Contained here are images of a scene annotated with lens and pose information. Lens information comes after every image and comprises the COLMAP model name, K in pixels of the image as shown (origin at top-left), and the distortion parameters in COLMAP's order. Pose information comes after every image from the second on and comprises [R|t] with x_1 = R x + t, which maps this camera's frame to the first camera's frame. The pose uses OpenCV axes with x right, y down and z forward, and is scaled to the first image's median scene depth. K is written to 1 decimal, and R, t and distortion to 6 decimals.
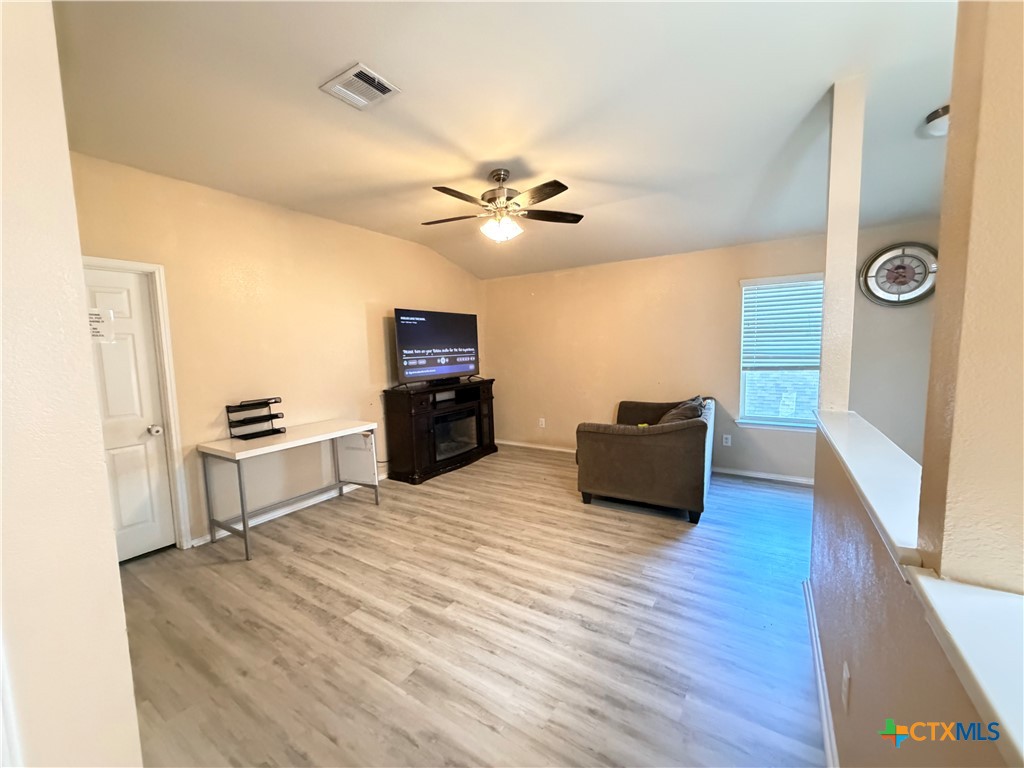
lens RADIAL K [[406.8, 0, 512.0], [0, 406.8, 384.0], [0, 0, 1]] dist [-0.001590, 0.000318]
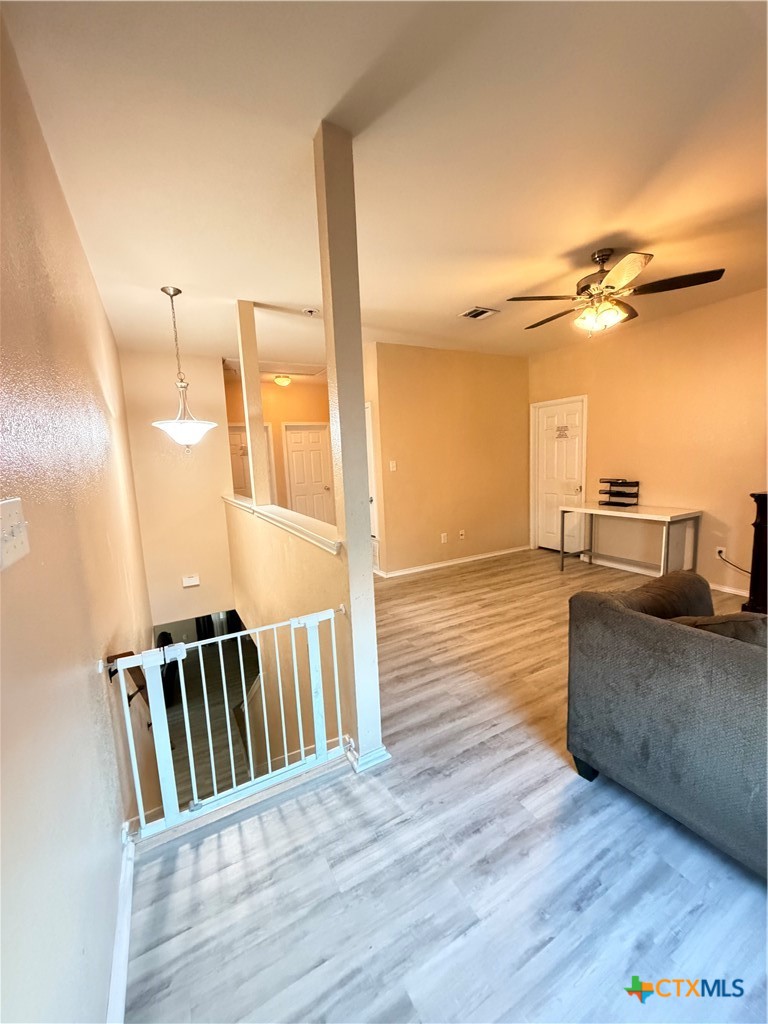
lens RADIAL K [[406.8, 0, 383.2], [0, 406.8, 510.1], [0, 0, 1]] dist [-0.001590, 0.000318]
pose [[-0.475286, 0.159040, -0.865338, 1.009730], [-0.025417, 0.980634, 0.194191, -0.111948], [0.879464, 0.114290, -0.462039, 0.981300]]
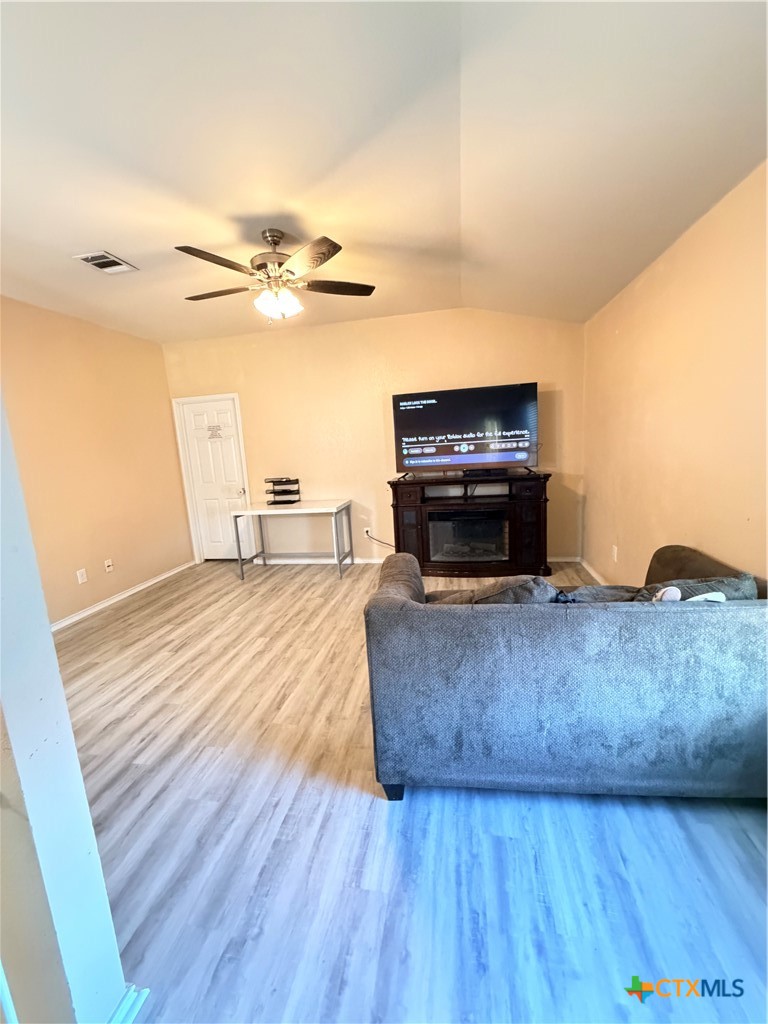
lens RADIAL K [[406.8, 0, 383.2], [0, 406.8, 510.1], [0, 0, 1]] dist [-0.001590, 0.000318]
pose [[0.378614, 0.153401, -0.912754, 0.856019], [-0.033210, 0.987786, 0.152236, -0.082946], [0.924959, -0.027326, 0.379084, 0.815735]]
